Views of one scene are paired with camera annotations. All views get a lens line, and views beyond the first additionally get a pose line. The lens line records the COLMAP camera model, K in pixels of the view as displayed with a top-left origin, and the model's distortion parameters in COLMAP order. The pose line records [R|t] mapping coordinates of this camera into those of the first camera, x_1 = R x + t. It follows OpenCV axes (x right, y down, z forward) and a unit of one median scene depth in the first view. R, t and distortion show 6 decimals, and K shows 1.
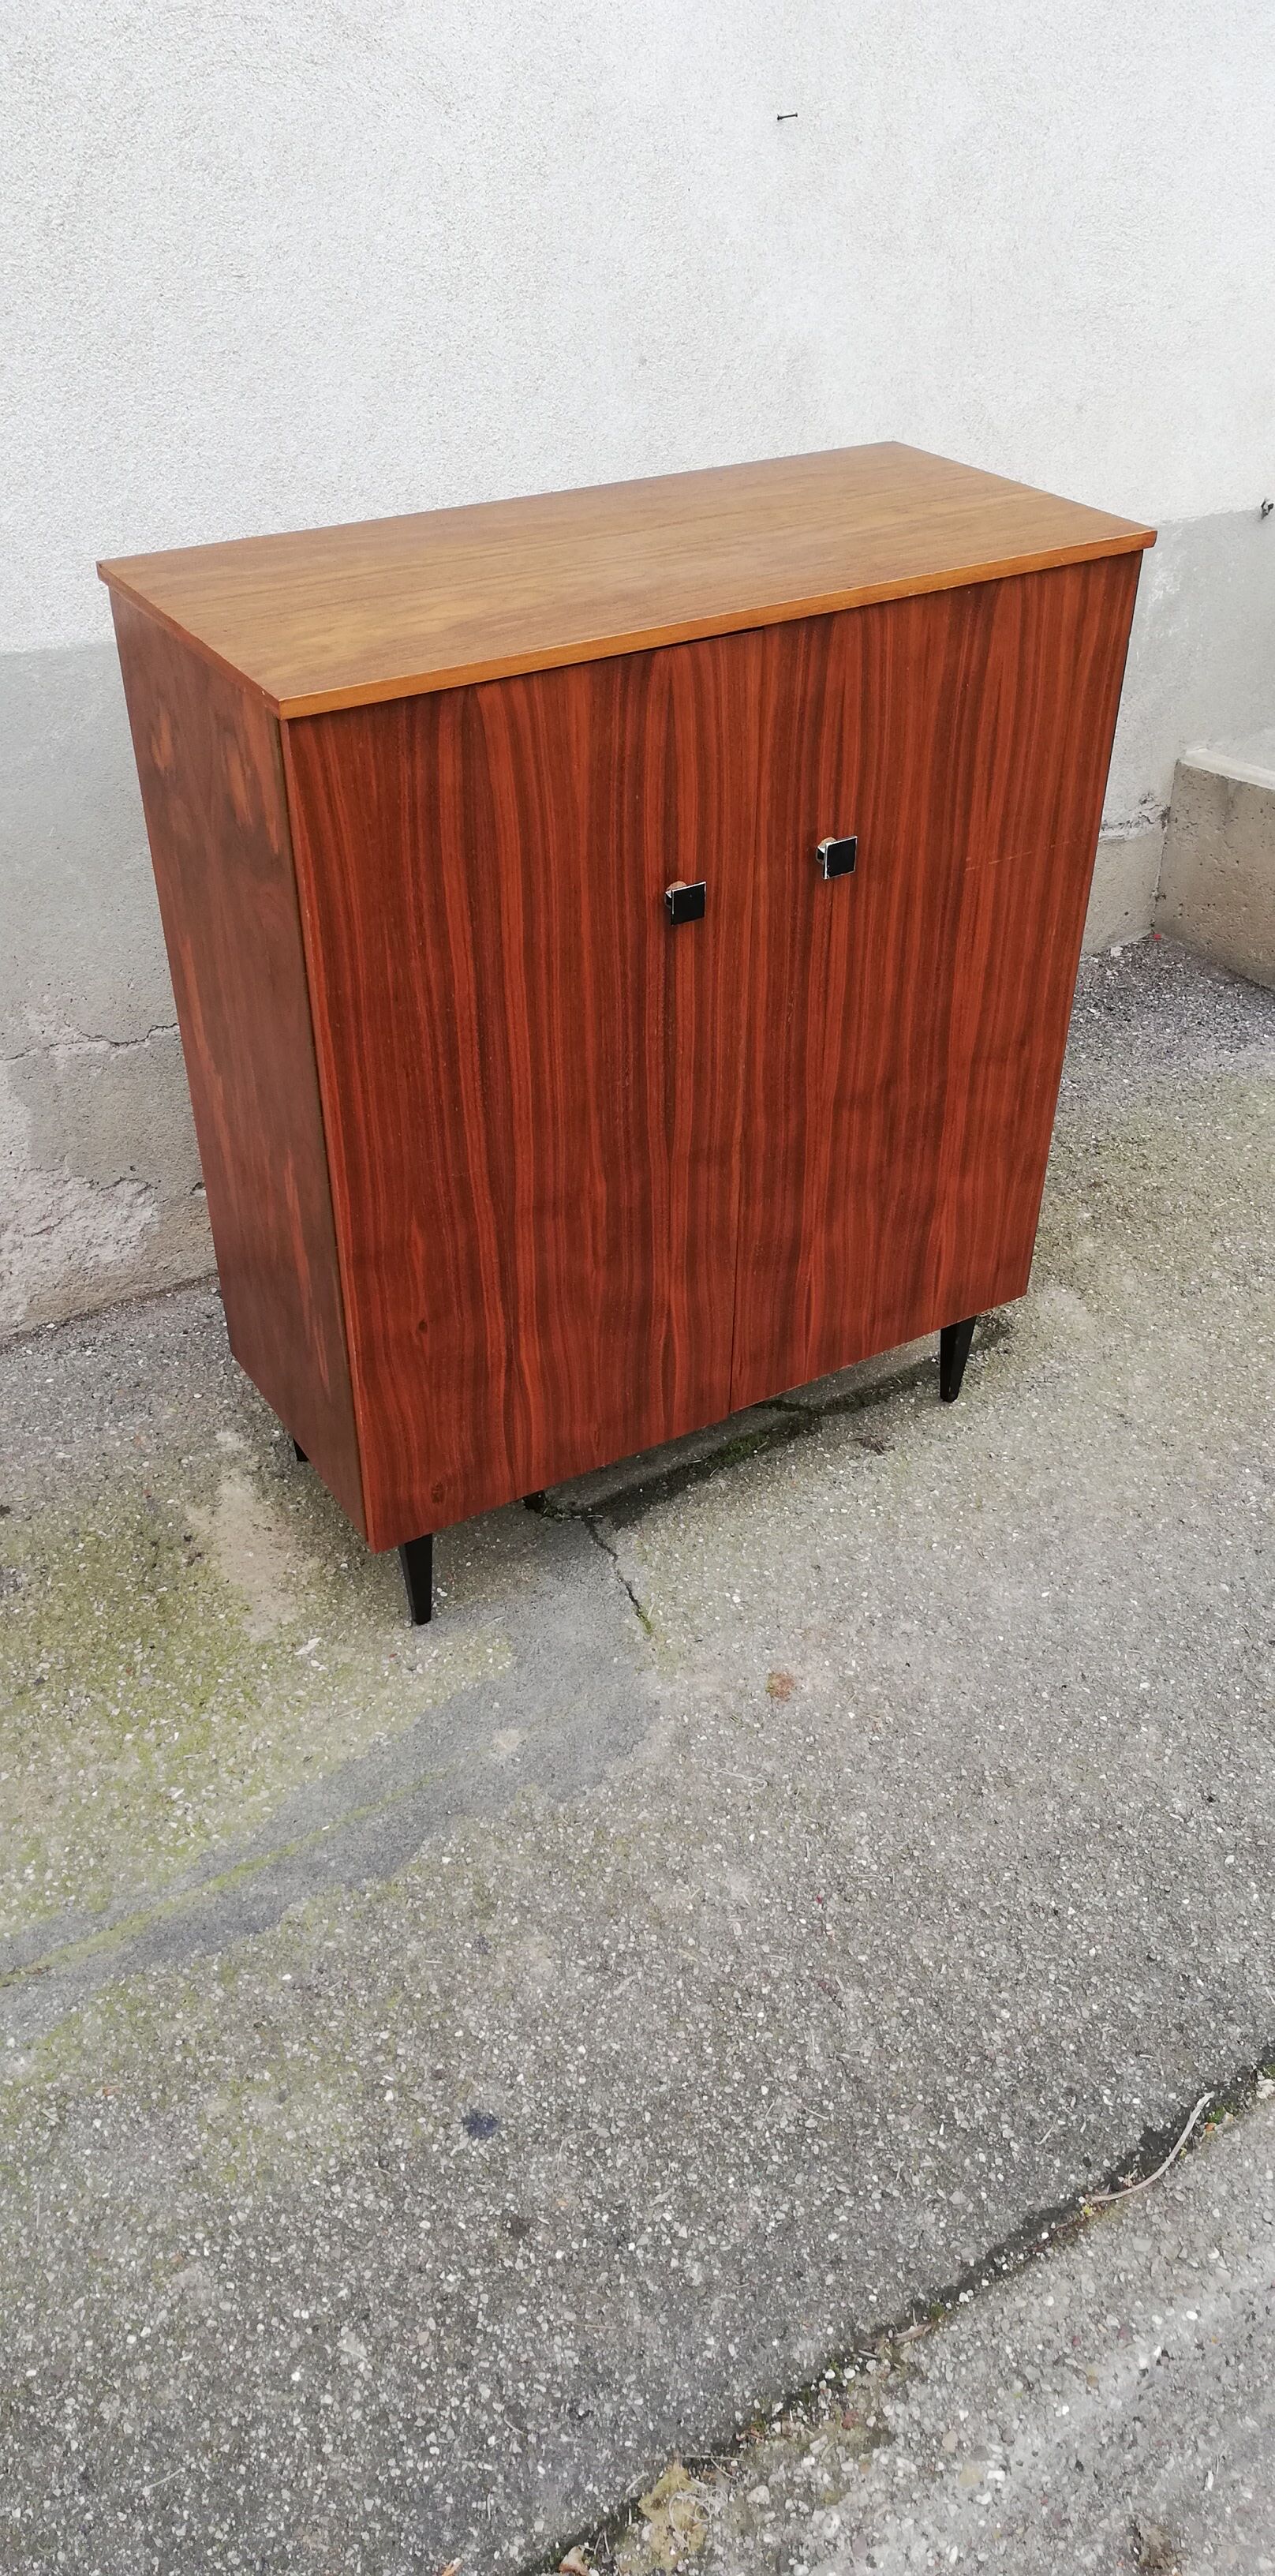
lens RADIAL K [[1929.9, 0, 642.2], [0, 1929.9, 1316.7], [0, 0, 1]] dist [0.048607, -0.071967]
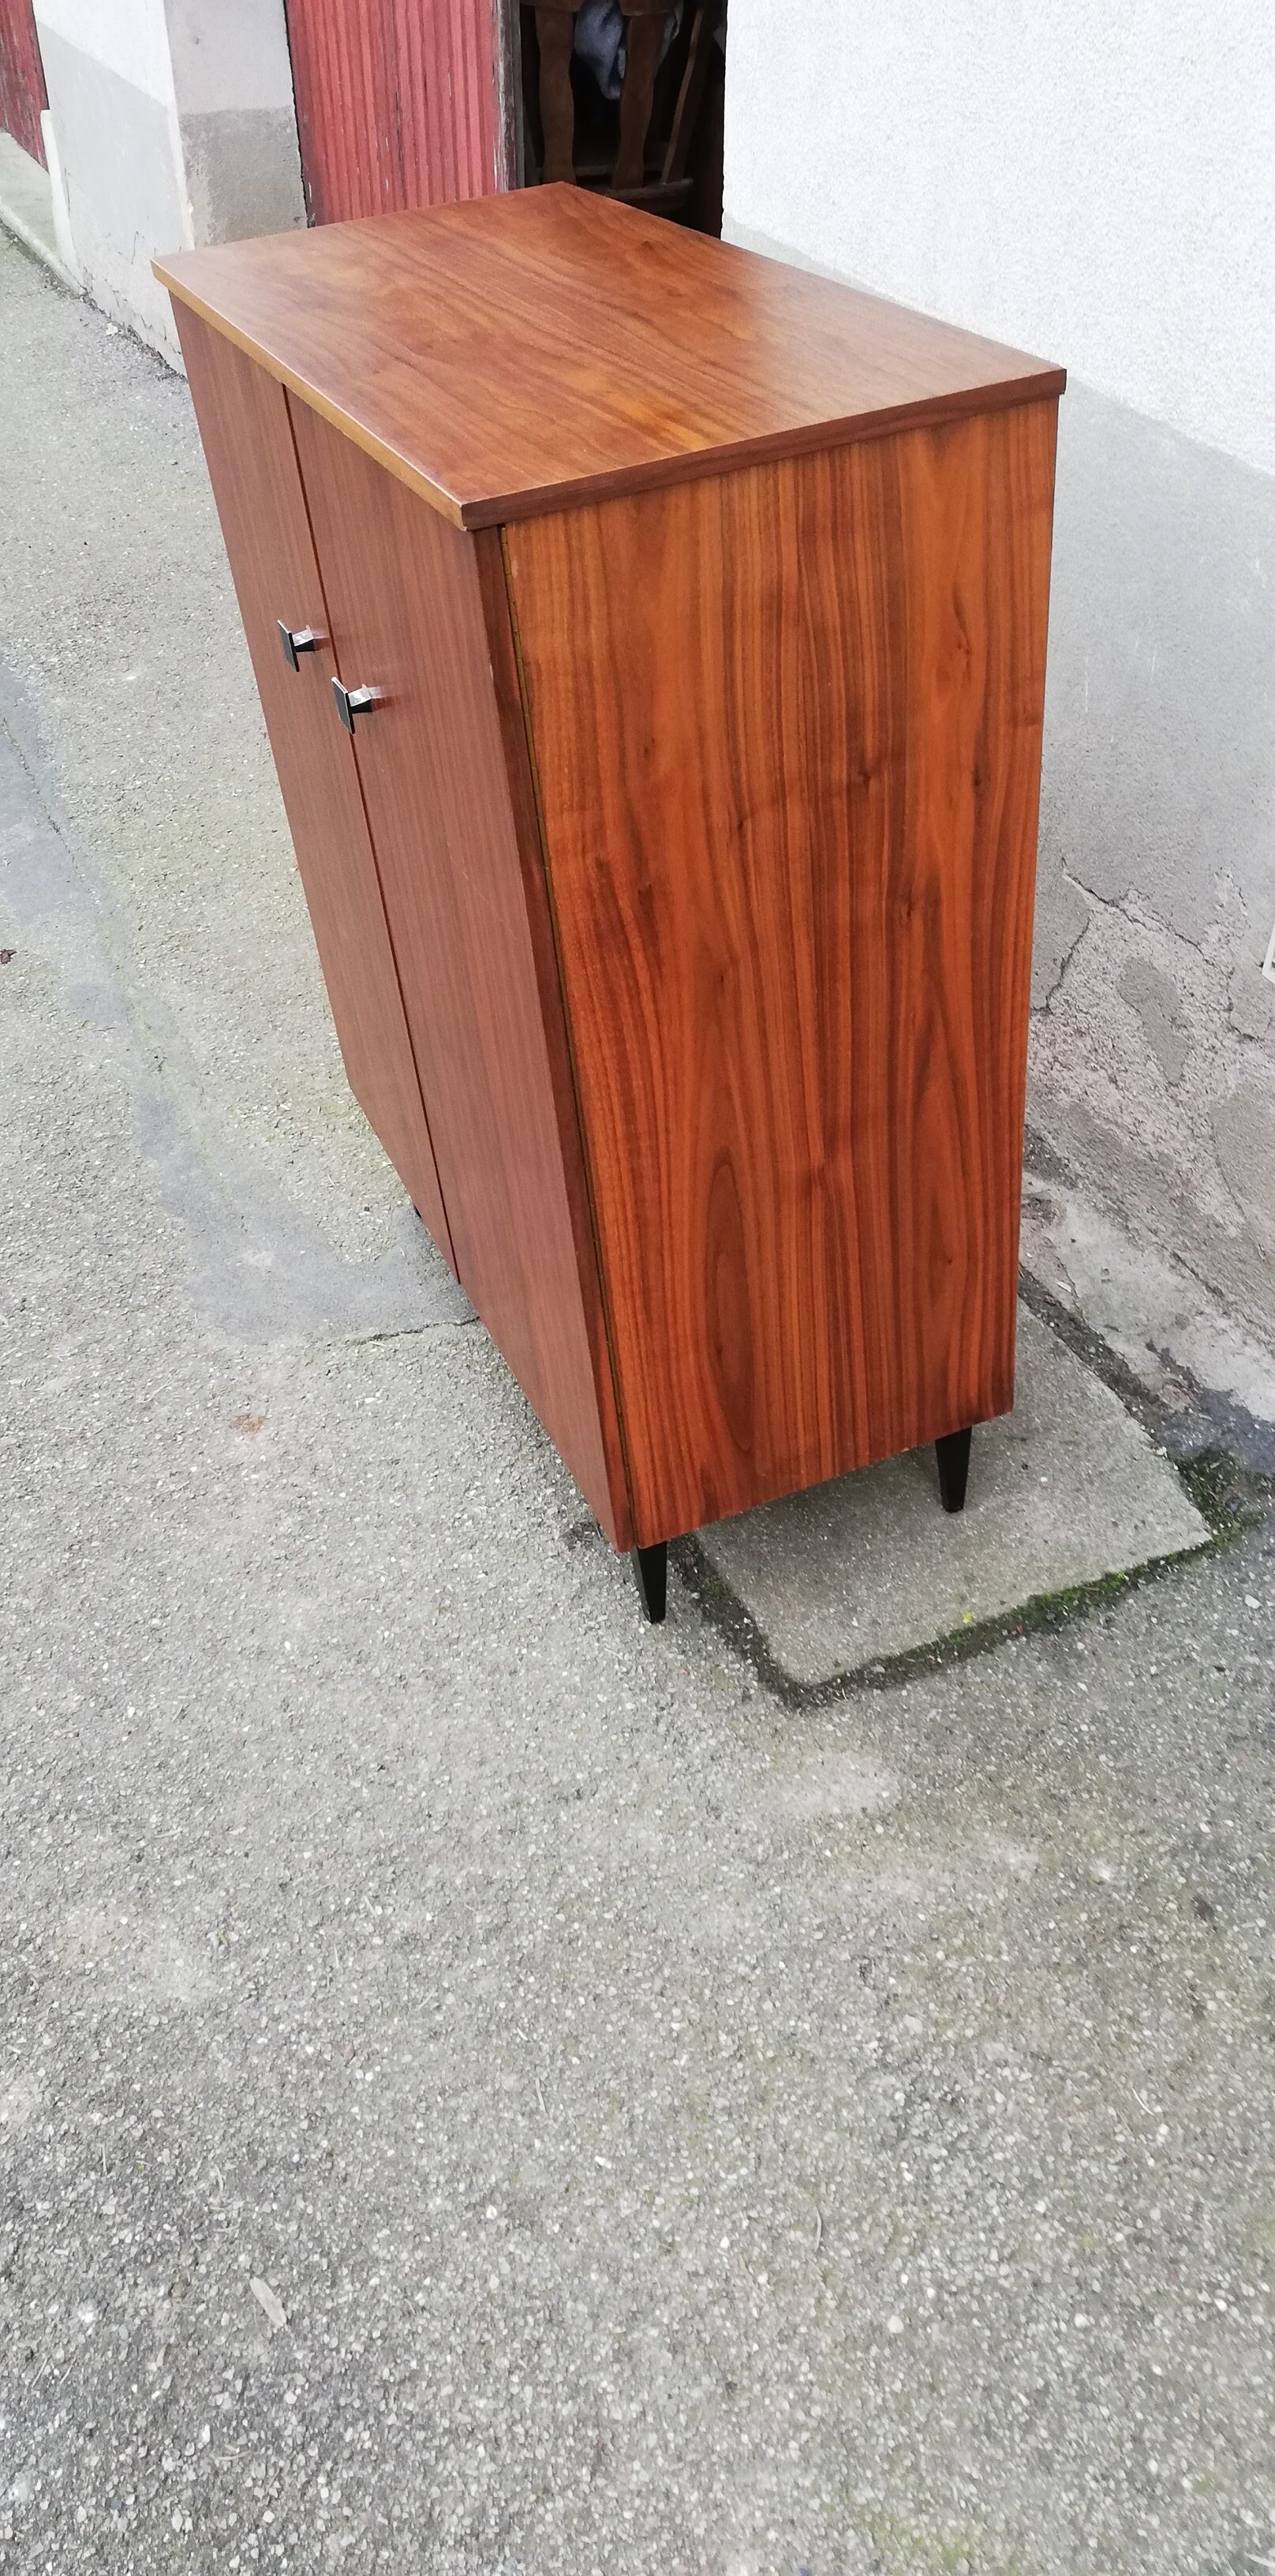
lens RADIAL K [[1929.9, 0, 635.0], [0, 1929.9, 1309.2], [0, 0, 1]] dist [0.048607, -0.071967]
pose [[-0.154990, 0.633394, -0.758149, 0.836783], [-0.520554, 0.599883, 0.607589, -0.617151], [0.839644, 0.488828, 0.236740, 0.967794]]
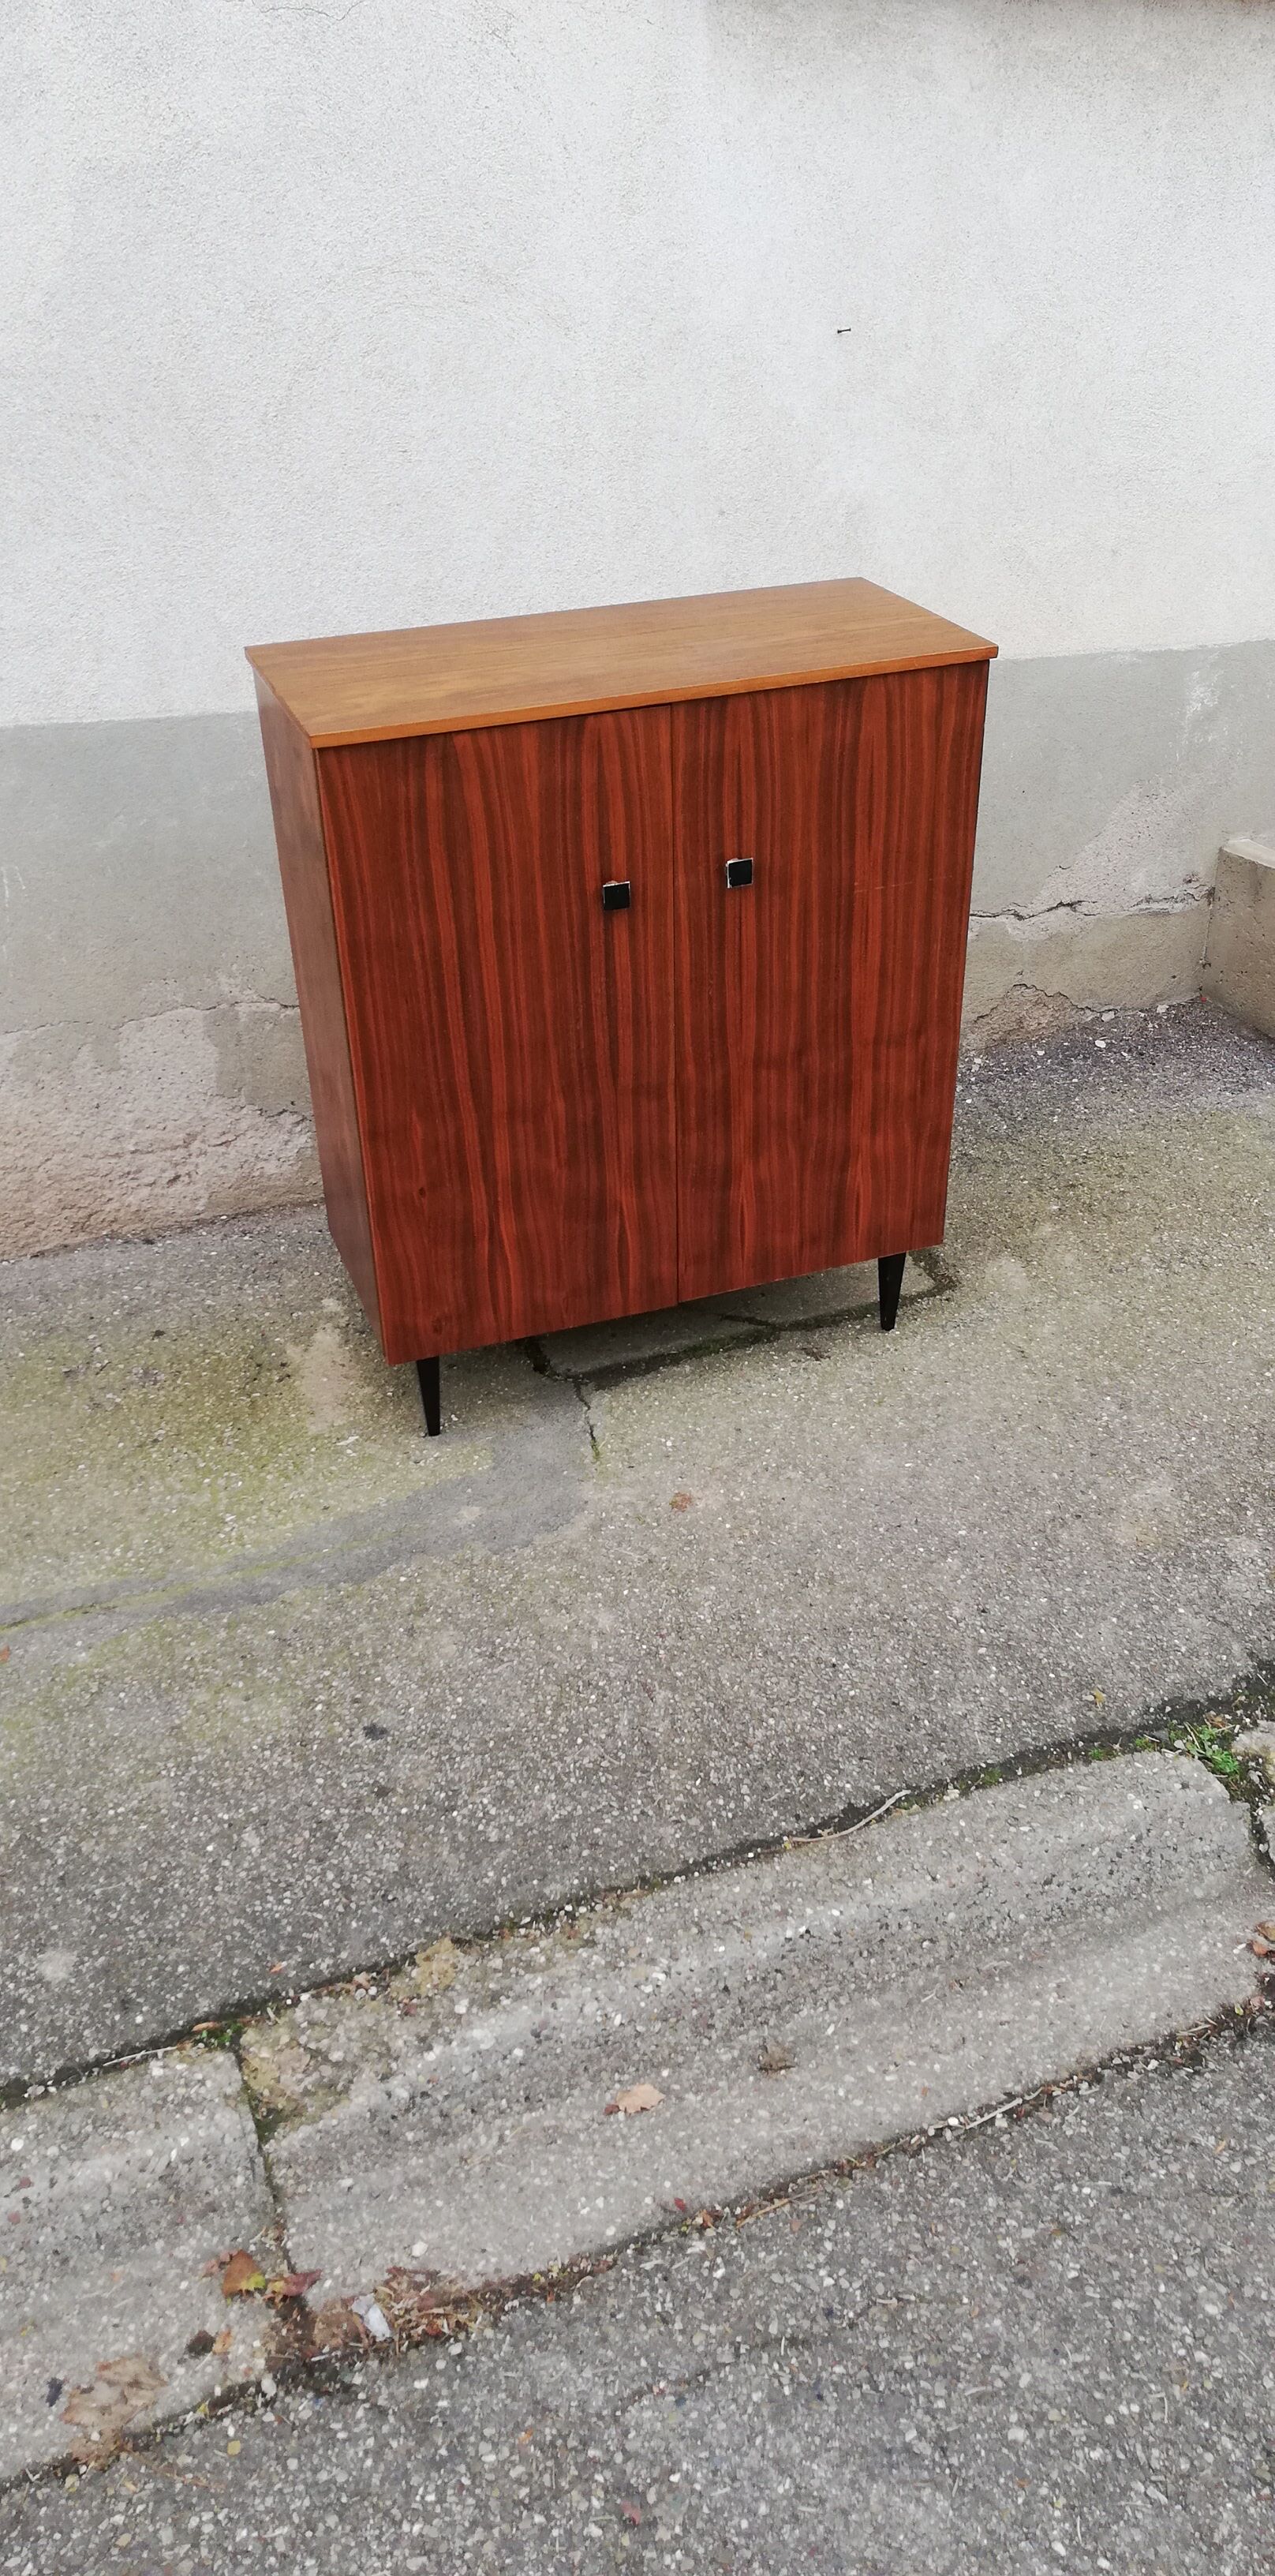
lens RADIAL K [[1929.9, 0, 641.8], [0, 1929.9, 1321.9], [0, 0, 1]] dist [0.048607, -0.071967]
pose [[0.979398, 0.089323, -0.181112, 0.292686], [-0.098510, 0.994234, -0.042367, 0.137121], [0.176283, 0.059335, 0.982549, -0.325392]]
